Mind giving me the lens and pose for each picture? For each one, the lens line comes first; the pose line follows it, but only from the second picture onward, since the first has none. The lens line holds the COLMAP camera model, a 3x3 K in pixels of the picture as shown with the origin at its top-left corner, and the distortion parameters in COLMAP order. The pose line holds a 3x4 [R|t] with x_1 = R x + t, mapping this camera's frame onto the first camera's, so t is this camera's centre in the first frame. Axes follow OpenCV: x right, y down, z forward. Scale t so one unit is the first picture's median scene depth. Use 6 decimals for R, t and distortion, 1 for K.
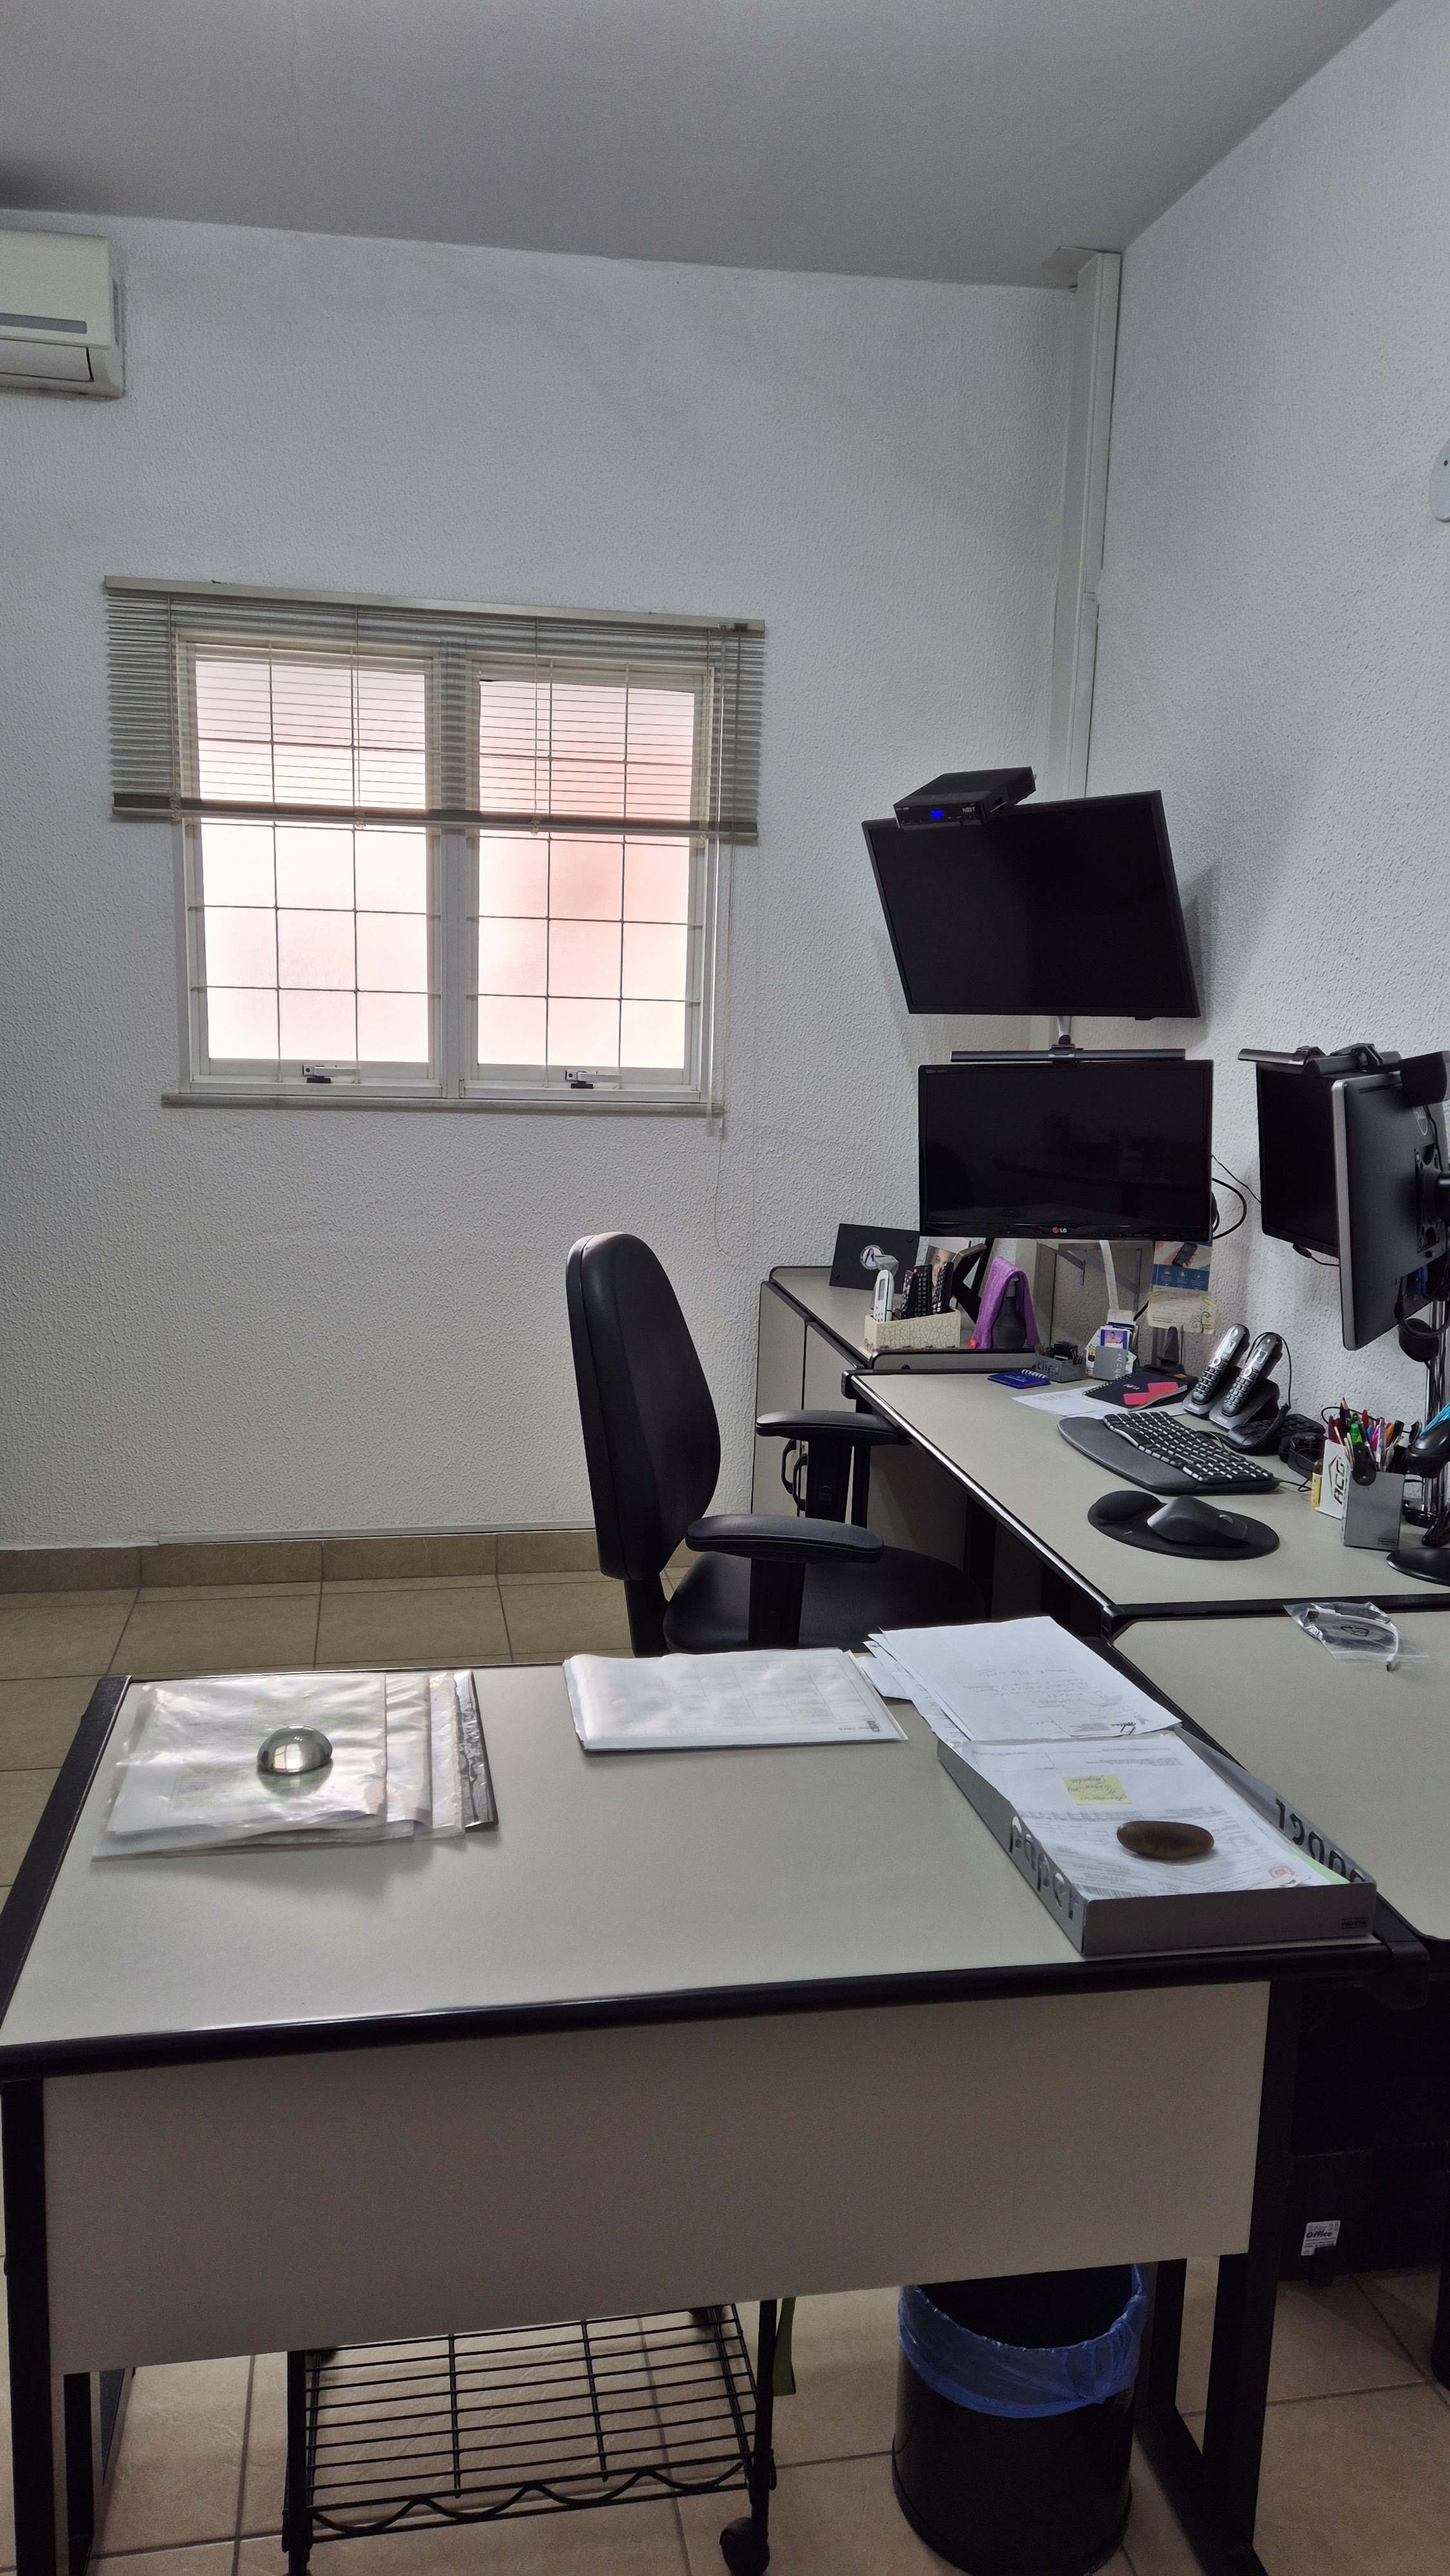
lens RADIAL K [[1755.1, 0, 725.0], [0, 1755.1, 1288.0], [0, 0, 1]] dist [0.095239, -0.110963]
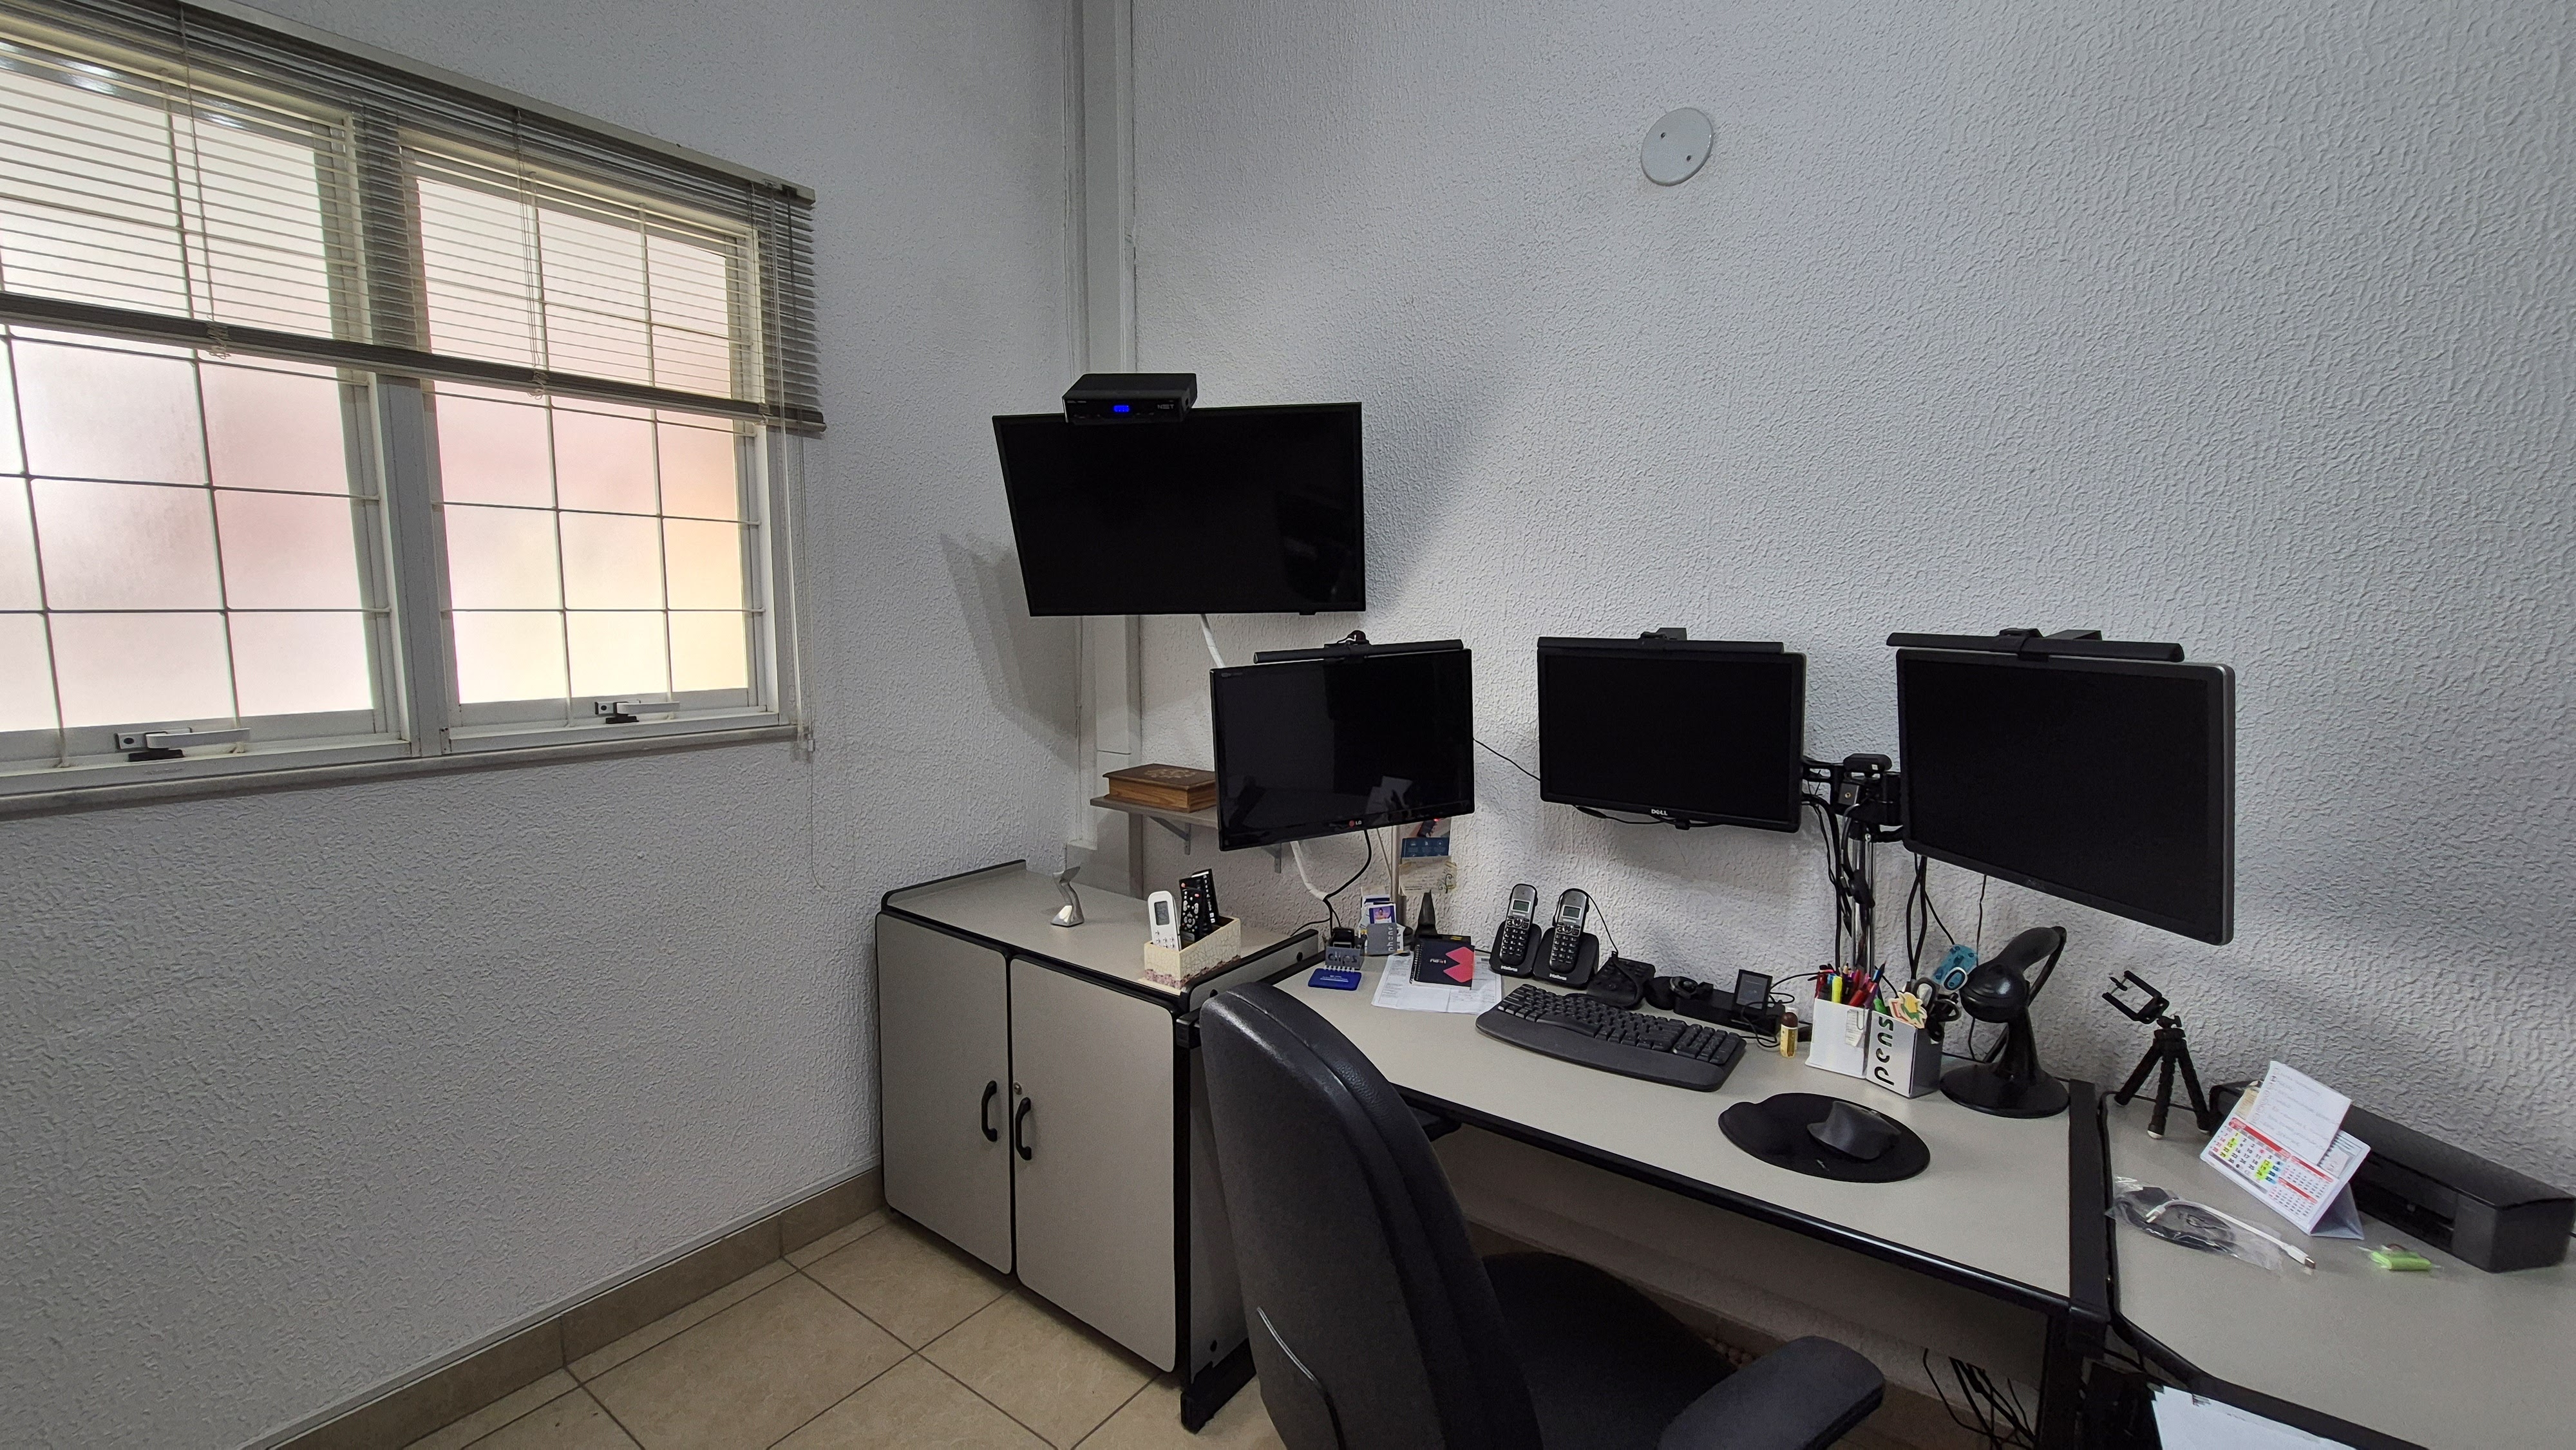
lens RADIAL K [[1055.9, 0, 1288.3], [0, 1055.9, 737.5], [0, 0, 1]] dist [0.000099, 0.000101]
pose [[0.728231, -0.109938, 0.676457, -0.193202], [0.134495, 0.990781, 0.016233, -0.077093], [-0.672005, 0.079159, 0.736303, 0.463429]]
